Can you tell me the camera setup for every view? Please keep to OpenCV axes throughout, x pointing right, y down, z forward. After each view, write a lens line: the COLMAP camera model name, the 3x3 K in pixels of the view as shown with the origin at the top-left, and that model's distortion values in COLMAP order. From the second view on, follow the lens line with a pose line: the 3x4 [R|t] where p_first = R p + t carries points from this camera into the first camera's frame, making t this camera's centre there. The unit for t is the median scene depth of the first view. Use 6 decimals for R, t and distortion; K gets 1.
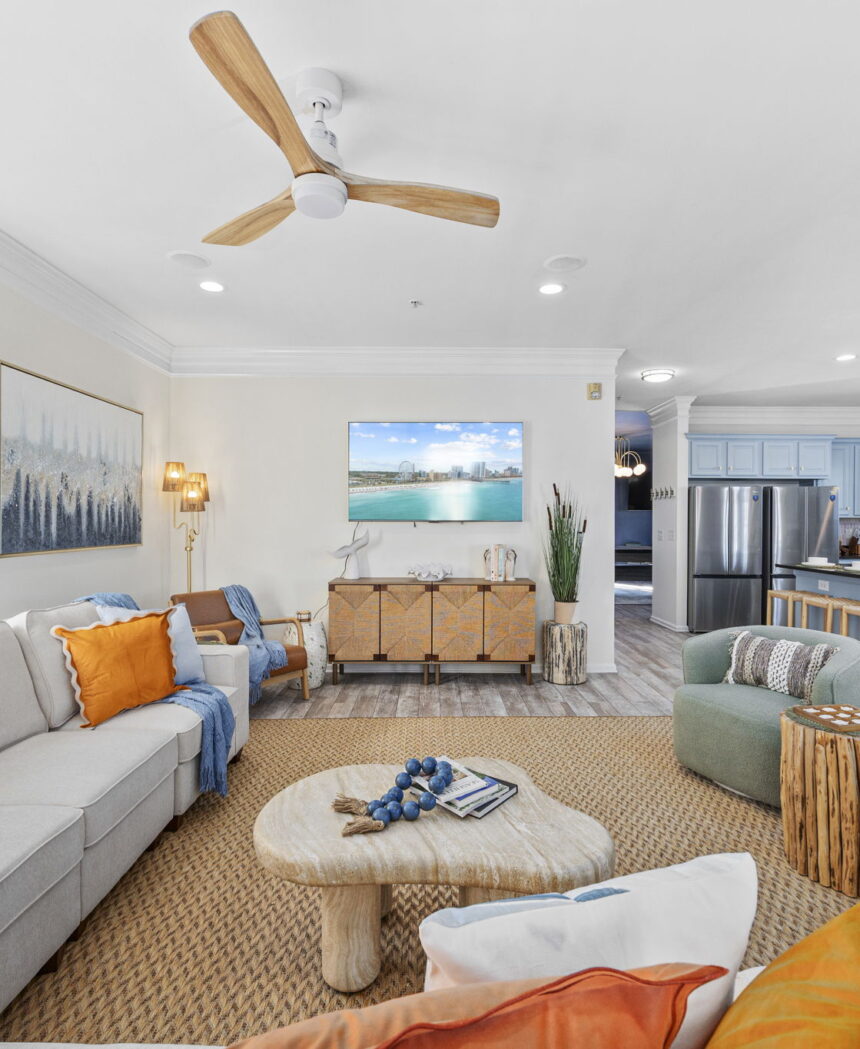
lens RADIAL K [[588.8, 0, 429.5], [0, 588.8, 524.1], [0, 0, 1]] dist [-0.007818, -0.002038]
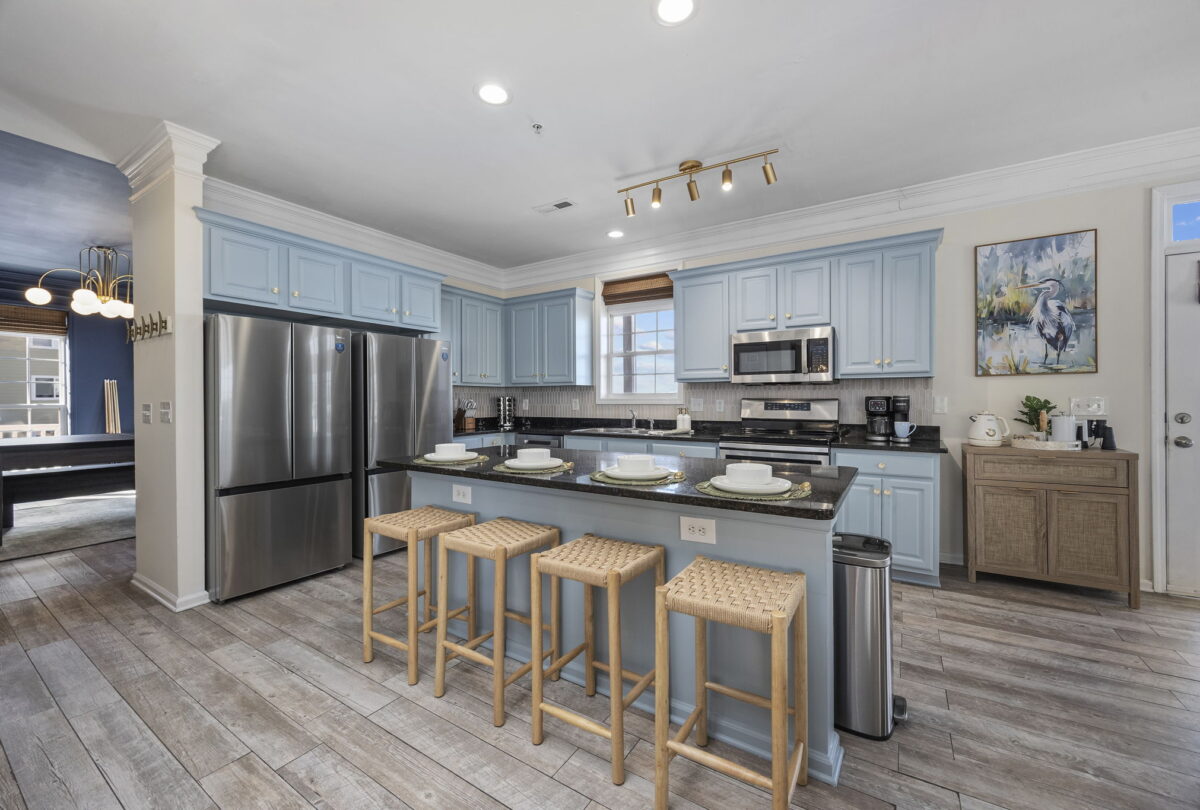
lens RADIAL K [[467.6, 0, 606.5], [0, 467.6, 404.8], [0, 0, 1]] dist [0.000862, 0.000053]
pose [[0.536178, -0.013513, 0.843997, 0.284848], [0.013284, 0.999883, 0.007570, 0.014696], [-0.844000, 0.007153, 0.536295, 0.491714]]
